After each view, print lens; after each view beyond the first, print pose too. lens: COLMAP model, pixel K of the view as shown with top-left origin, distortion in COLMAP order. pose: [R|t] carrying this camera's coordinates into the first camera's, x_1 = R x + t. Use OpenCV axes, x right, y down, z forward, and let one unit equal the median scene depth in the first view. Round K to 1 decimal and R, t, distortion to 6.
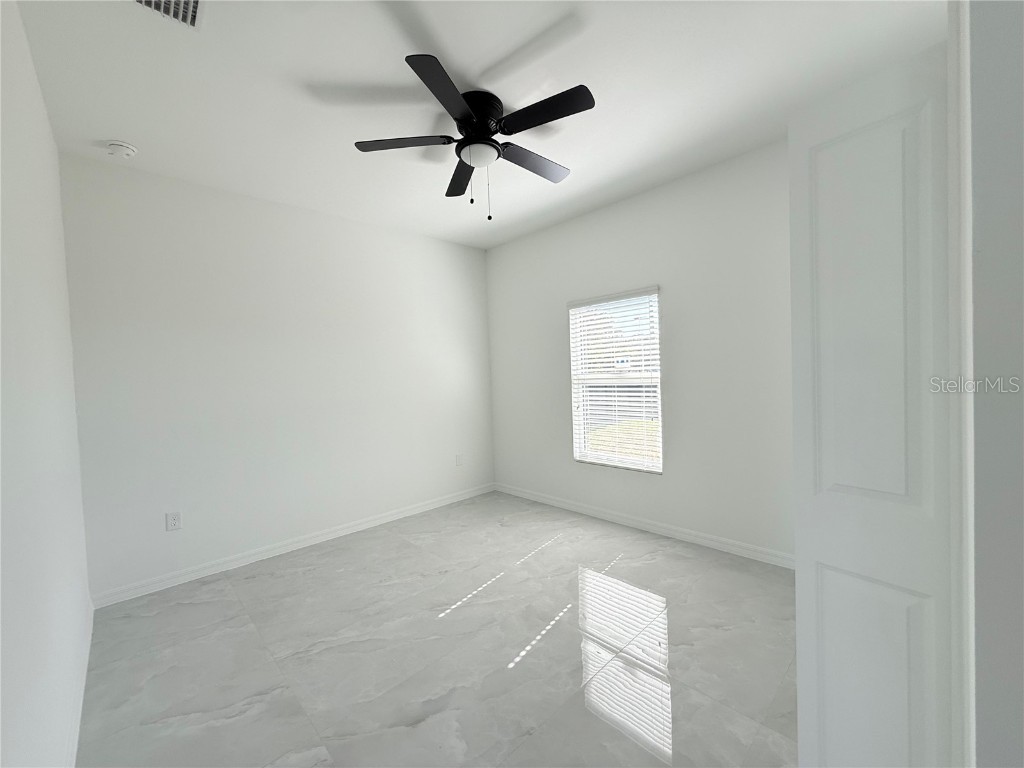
lens RADIAL K [[408.3, 0, 509.3], [0, 408.3, 384.2], [0, 0, 1]] dist [-0.000346, 0.000297]
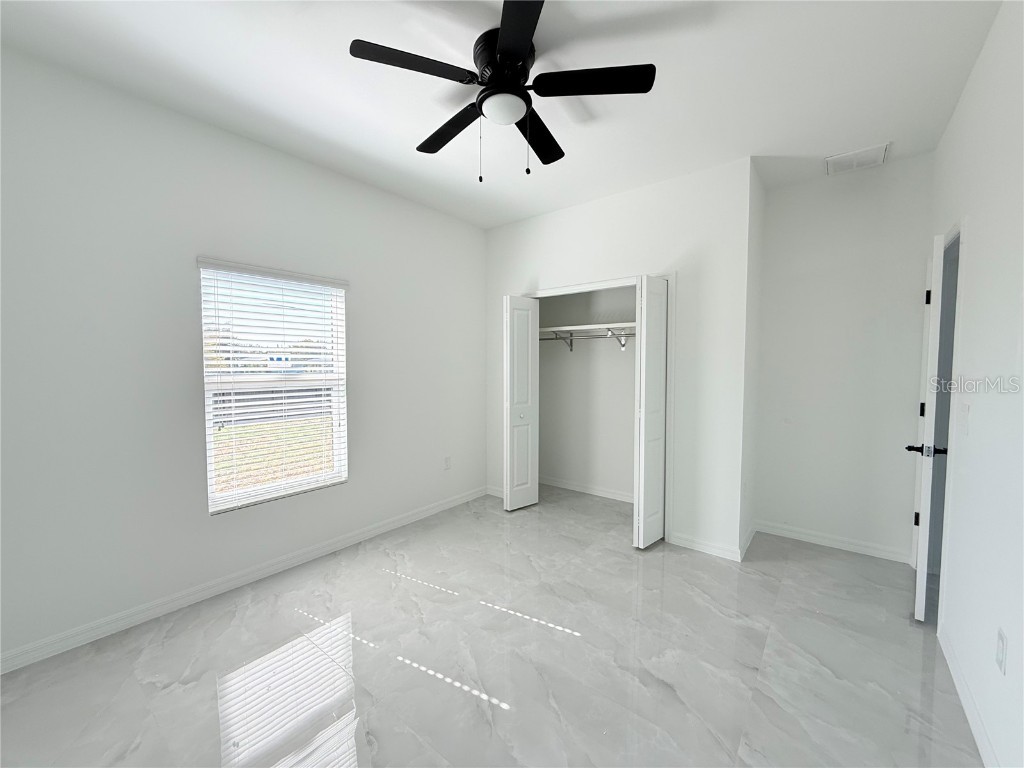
lens RADIAL K [[408.3, 0, 509.3], [0, 408.3, 384.2], [0, 0, 1]] dist [-0.000346, 0.000297]
pose [[-0.125374, -0.009241, 0.992067, -0.607106], [0.034508, 0.999311, 0.013669, -0.004273], [-0.991509, 0.035948, -0.124969, 0.741386]]
